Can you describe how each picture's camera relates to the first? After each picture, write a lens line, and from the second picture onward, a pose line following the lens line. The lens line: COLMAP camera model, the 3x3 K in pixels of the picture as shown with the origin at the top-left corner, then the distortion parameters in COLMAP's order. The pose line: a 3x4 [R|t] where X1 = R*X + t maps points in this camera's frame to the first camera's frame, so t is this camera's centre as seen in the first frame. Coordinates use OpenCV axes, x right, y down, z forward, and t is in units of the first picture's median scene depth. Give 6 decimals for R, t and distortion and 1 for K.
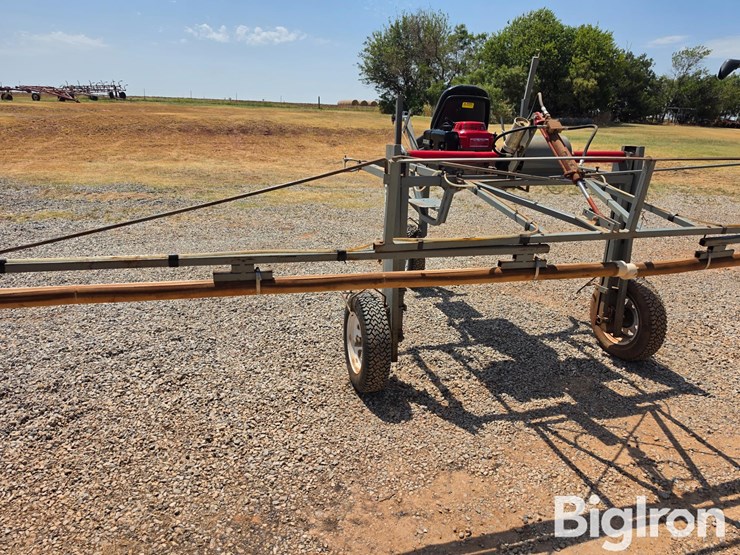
lens RADIAL K [[515.0, 0, 367.6], [0, 515.0, 272.8], [0, 0, 1]] dist [0.043743, -0.063796]
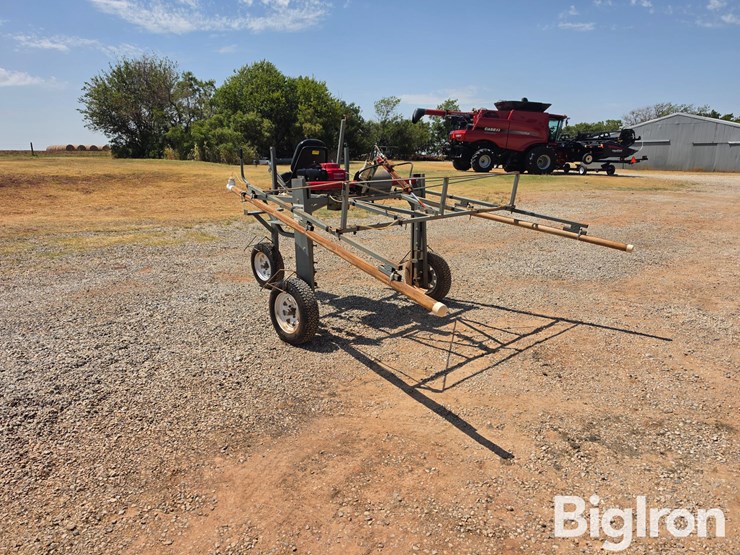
lens RADIAL K [[510.0, 0, 362.1], [0, 510.0, 277.5], [0, 0, 1]] dist [0.074942, -0.092303]
pose [[0.884626, -0.139719, 0.444878, -0.404257], [0.168245, 0.985426, -0.025066, 0.093865], [-0.434892, 0.097023, 0.895240, -0.355151]]
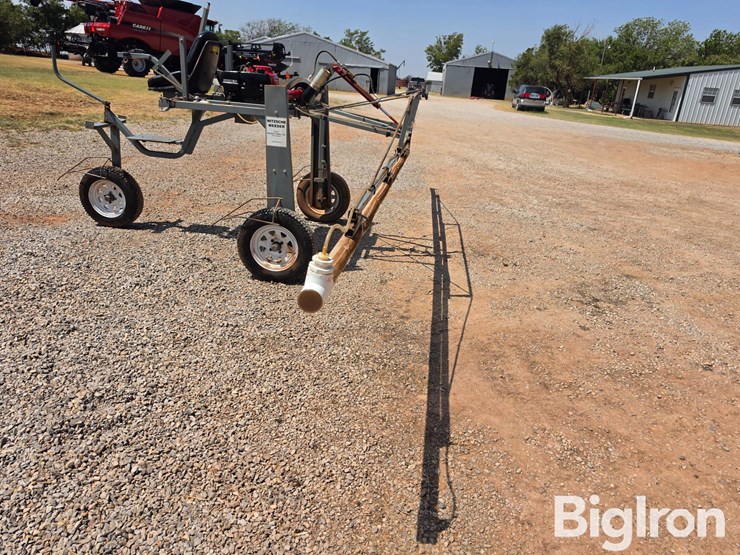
lens RADIAL K [[514.5, 0, 371.8], [0, 514.5, 281.2], [0, 0, 1]] dist [0.065972, -0.092960]
pose [[0.379272, -0.339752, 0.860651, -0.911147], [0.216289, 0.936932, 0.274550, -0.073397], [-0.899651, 0.082020, 0.428837, 0.204725]]
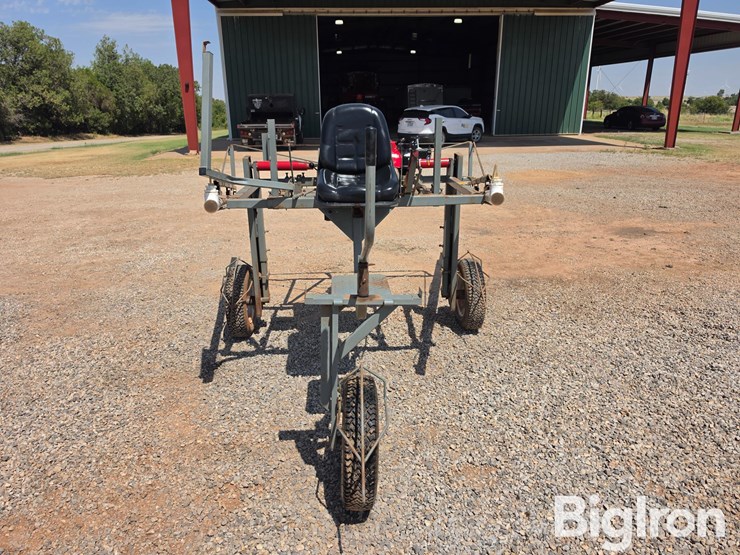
lens RADIAL K [[510.0, 0, 362.1], [0, 510.0, 277.5], [0, 0, 1]] dist [0.074942, -0.092303]
pose [[-0.972376, -0.086266, 0.216895, -0.019878], [0.055646, 0.816743, 0.574313, -0.608608], [-0.226691, 0.570517, -0.789380, 1.833516]]
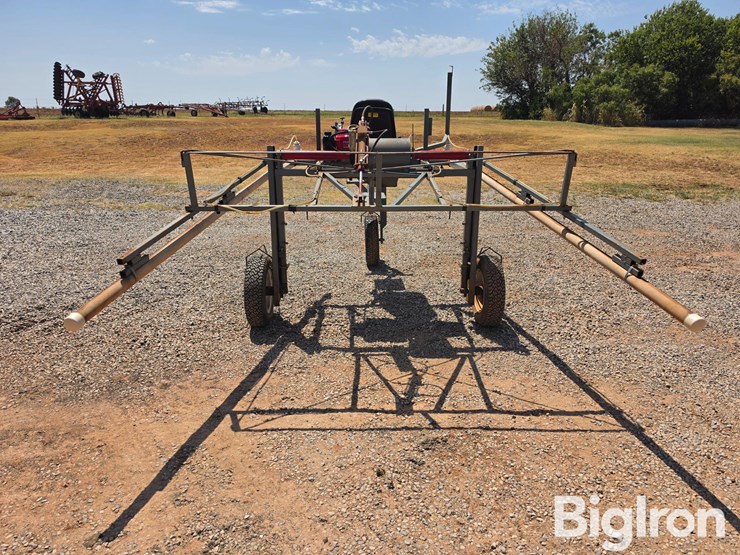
lens RADIAL K [[509.2, 0, 353.6], [0, 509.2, 285.7], [0, 0, 1]] dist [0.001840, -0.007455]
pose [[0.961984, 0.059250, -0.266602, 0.509176], [-0.055650, 0.998229, 0.021046, 0.068868], [0.267377, -0.005410, 0.963577, -0.200229]]
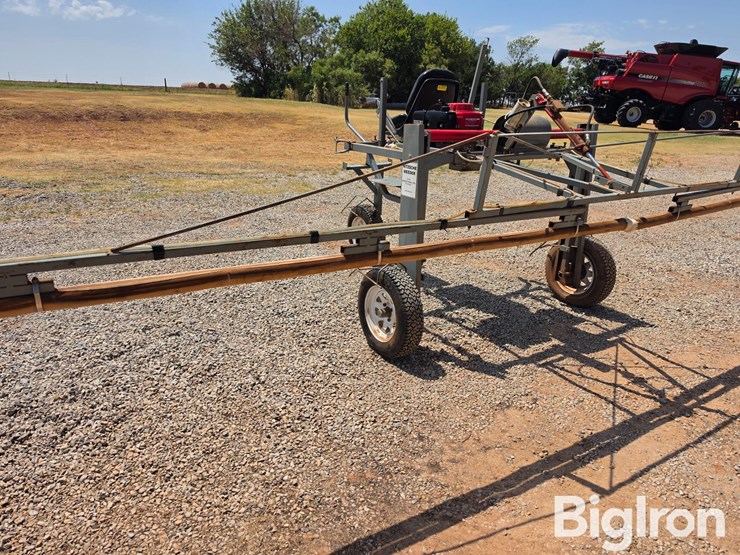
lens RADIAL K [[514.5, 0, 371.8], [0, 514.5, 281.2], [0, 0, 1]] dist [0.065972, -0.092960]
pose [[0.961721, -0.090279, 0.258733, -0.266935], [0.079658, 0.995503, 0.051268, 0.010666], [-0.262198, -0.028696, 0.964587, -0.018814]]
